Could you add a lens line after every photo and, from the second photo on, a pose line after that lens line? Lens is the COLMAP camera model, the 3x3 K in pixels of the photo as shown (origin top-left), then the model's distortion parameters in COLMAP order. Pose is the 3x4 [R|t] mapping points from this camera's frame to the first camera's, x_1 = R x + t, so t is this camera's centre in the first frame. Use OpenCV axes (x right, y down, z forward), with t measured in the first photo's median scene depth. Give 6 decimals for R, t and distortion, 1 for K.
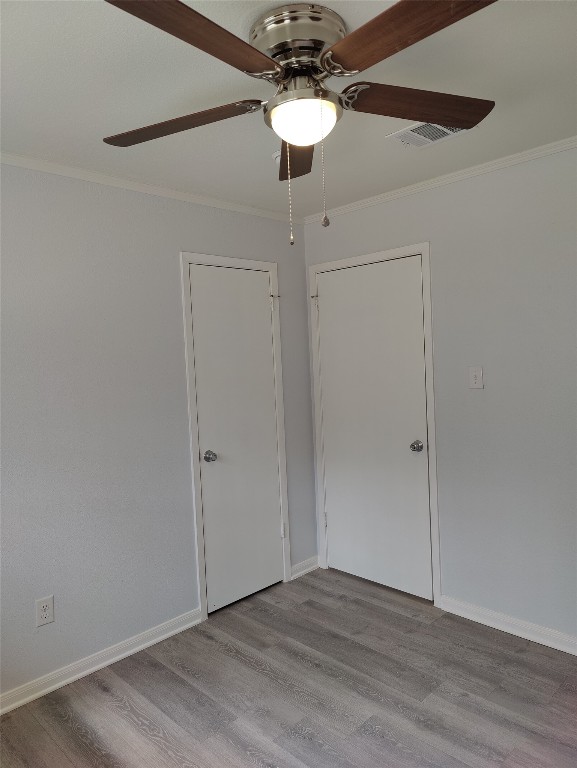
lens RADIAL K [[537.6, 0, 288.5], [0, 537.6, 384.0], [0, 0, 1]] dist [0.007431, 0.001976]
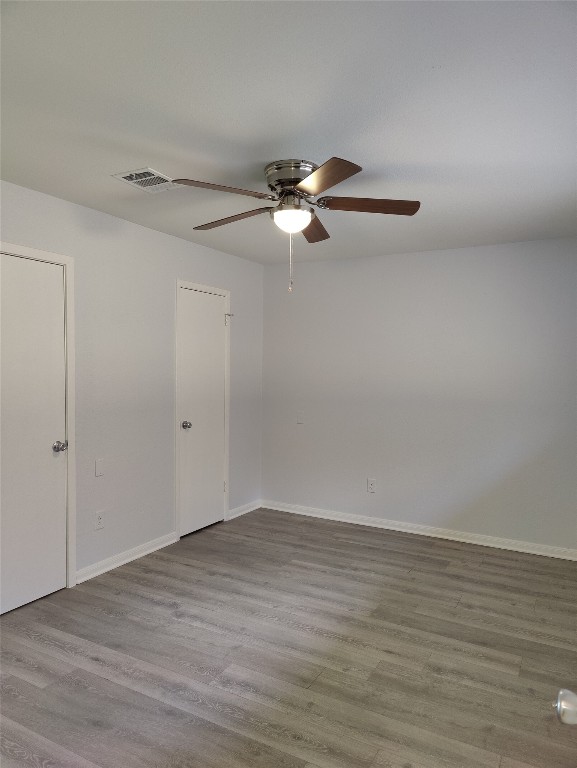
lens RADIAL K [[543.8, 0, 288.5], [0, 543.8, 384.0], [0, 0, 1]] dist [-0.004590, -0.000687]
pose [[0.952945, 0.060308, 0.297082, -0.315569], [-0.054821, 0.998137, -0.026772, 0.049805], [-0.298144, 0.009226, 0.954476, -0.428145]]
